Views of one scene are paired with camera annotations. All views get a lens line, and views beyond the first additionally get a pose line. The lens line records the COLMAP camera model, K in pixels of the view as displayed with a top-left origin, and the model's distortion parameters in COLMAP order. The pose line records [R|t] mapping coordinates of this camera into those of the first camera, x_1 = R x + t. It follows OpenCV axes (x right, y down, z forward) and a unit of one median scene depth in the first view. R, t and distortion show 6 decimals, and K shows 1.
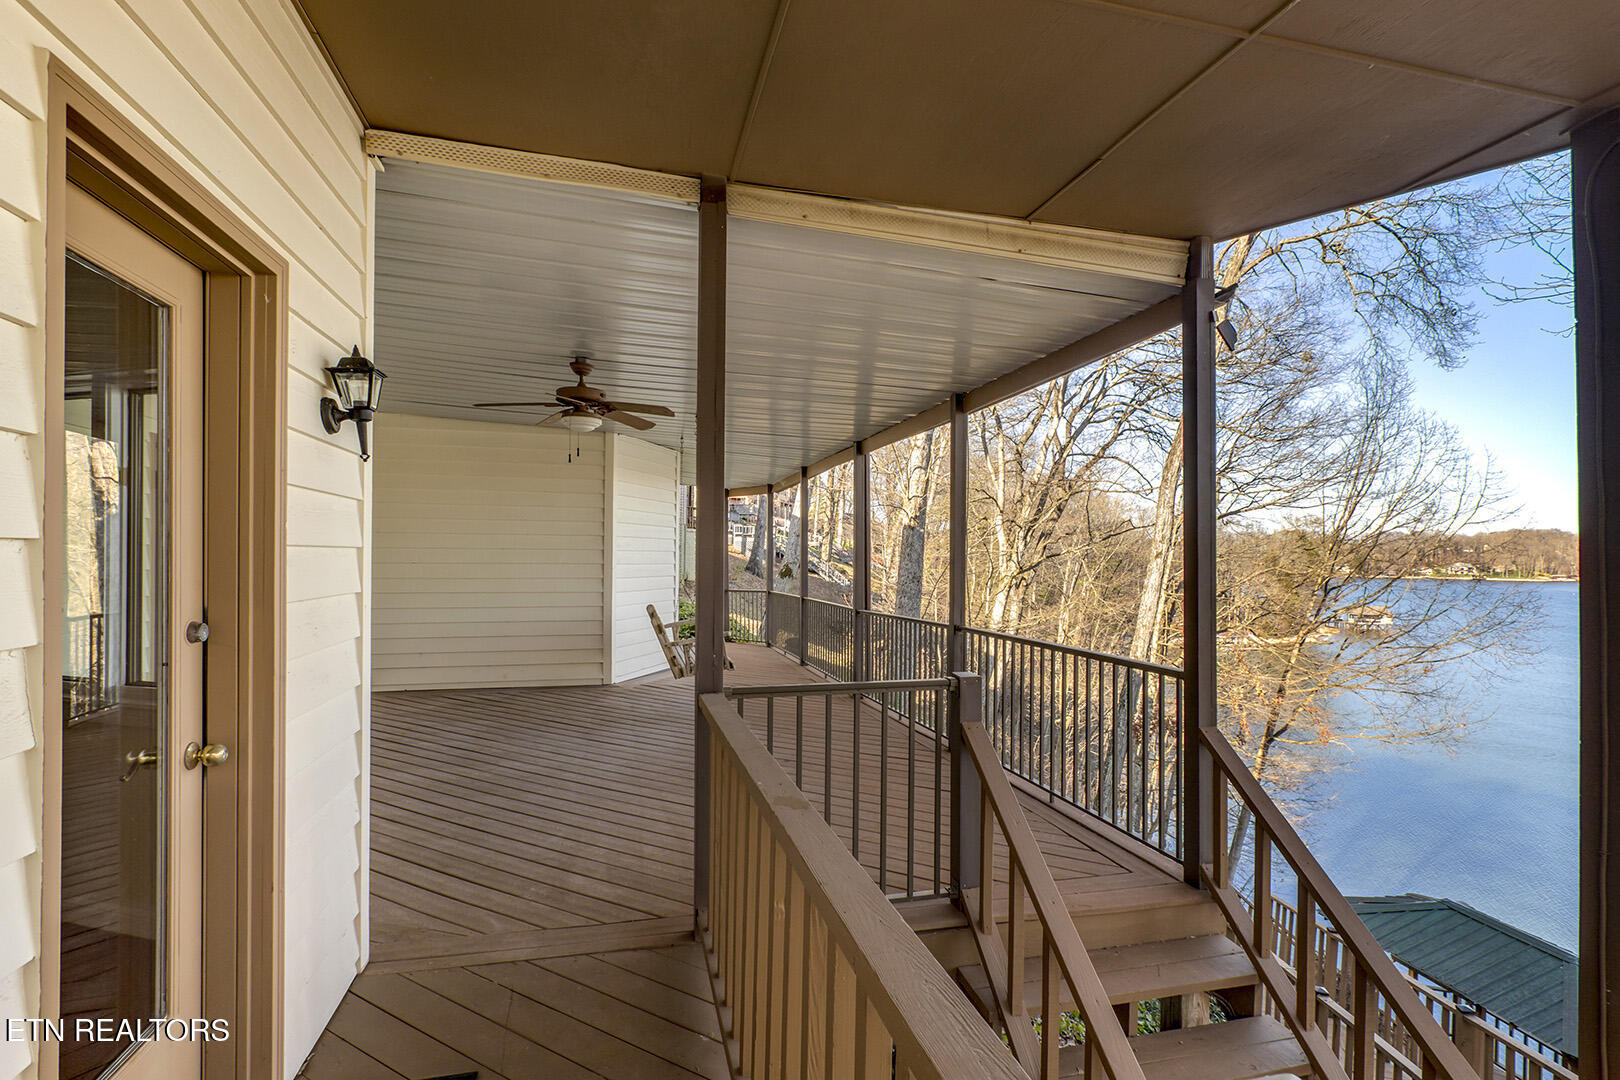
lens RADIAL K [[750.5, 0, 803.0], [0, 750.5, 556.0], [0, 0, 1]] dist [-0.014570, -0.000466]
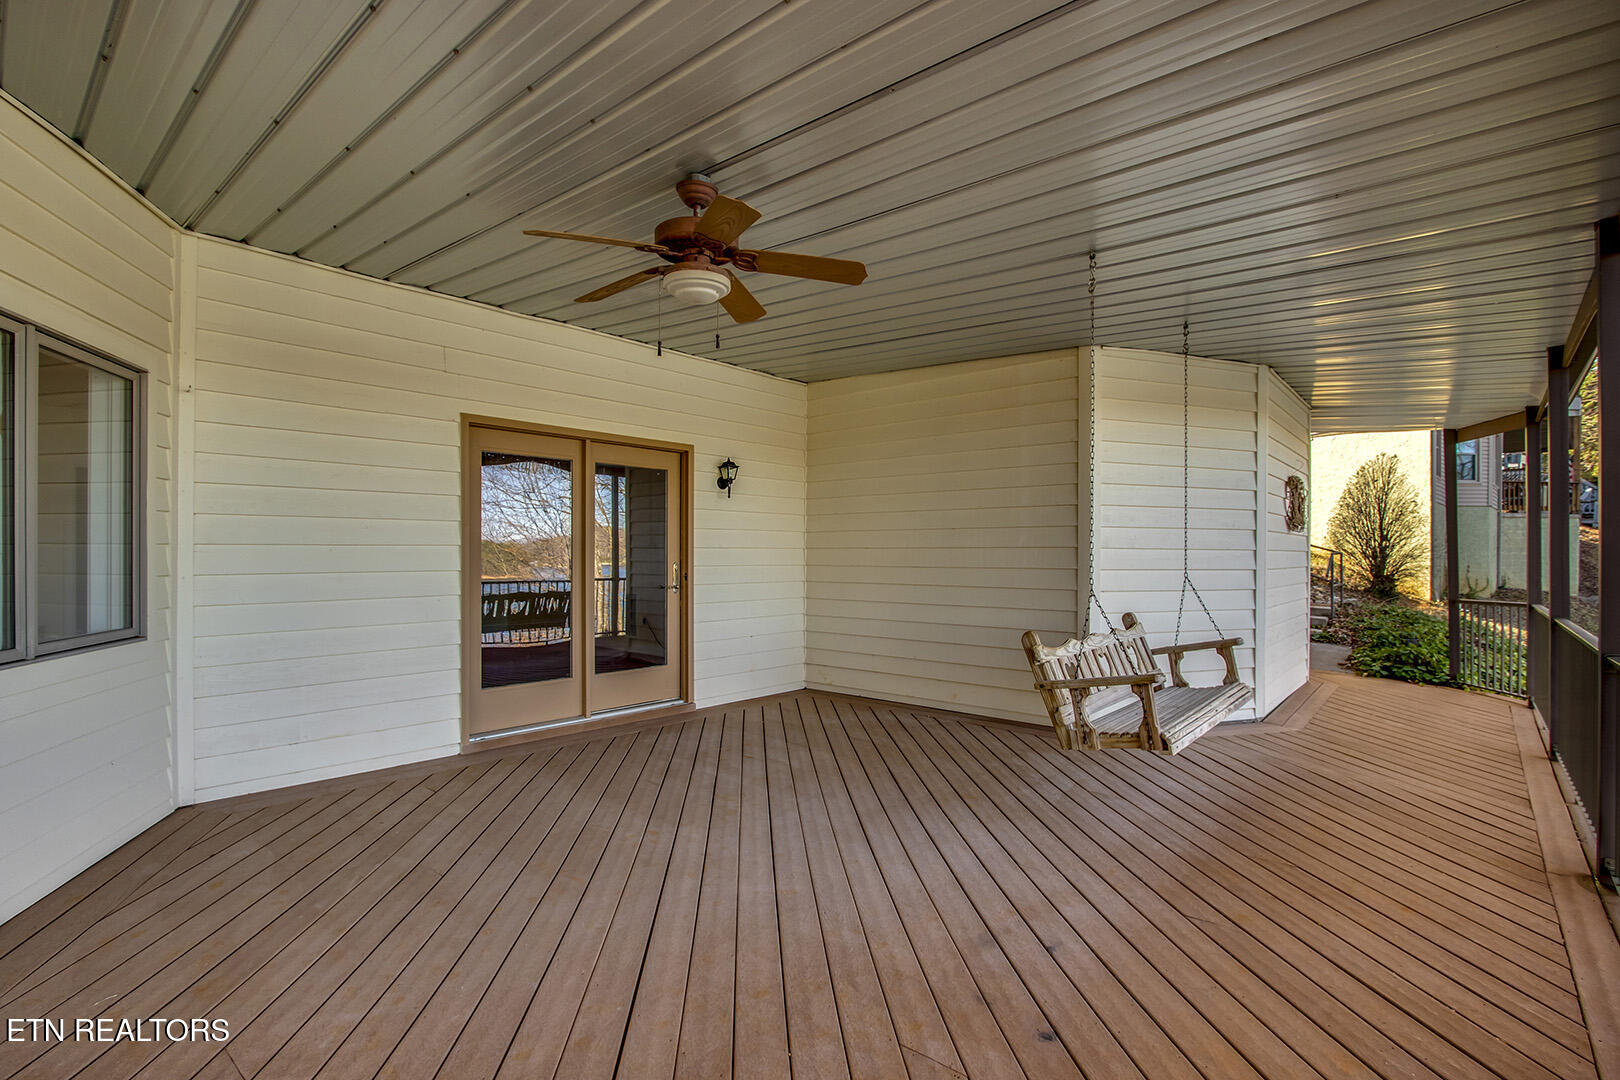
lens RADIAL K [[750.5, 0, 803.0], [0, 750.5, 556.0], [0, 0, 1]] dist [-0.014570, -0.000466]
pose [[0.579292, -0.004772, -0.815106, 0.212914], [0.001156, 0.999987, -0.005033, 0.033385], [0.815119, 0.001974, 0.579290, 0.682379]]
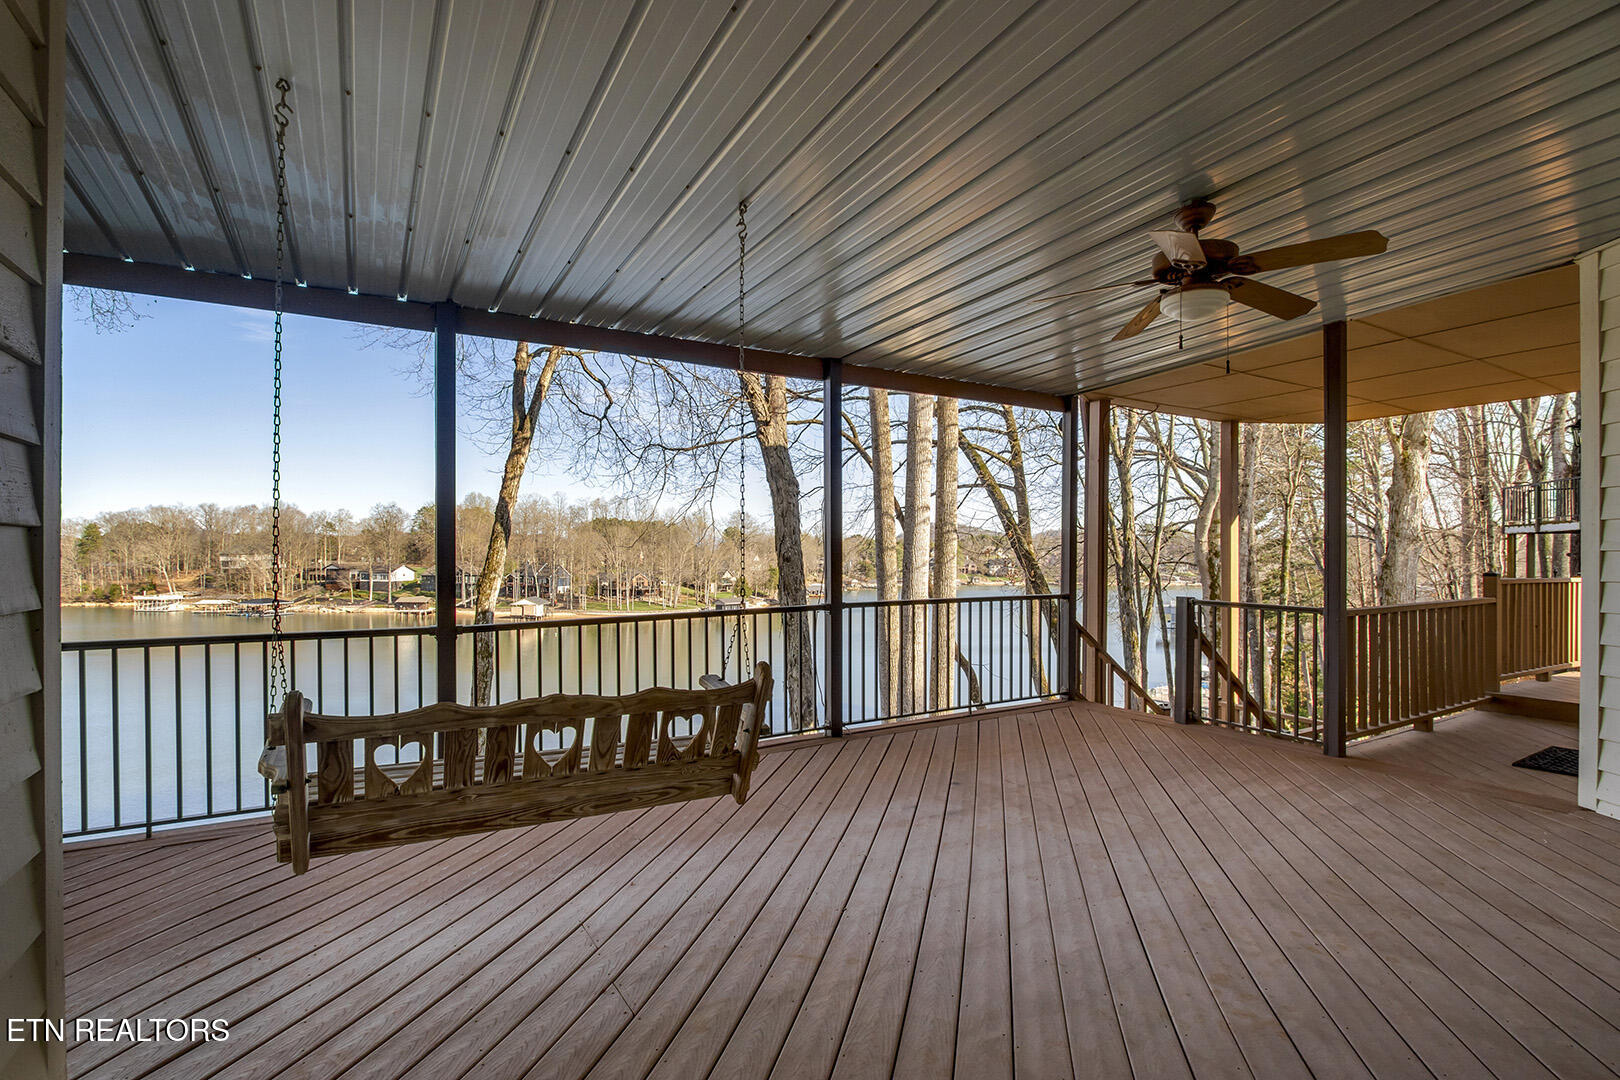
lens RADIAL K [[750.5, 0, 803.0], [0, 750.5, 556.0], [0, 0, 1]] dist [-0.014570, -0.000466]
pose [[-0.295152, -0.008356, 0.955414, -0.745929], [-0.002777, 0.999965, 0.007887, 0.024618], [-0.955446, -0.000326, -0.295164, 1.399146]]
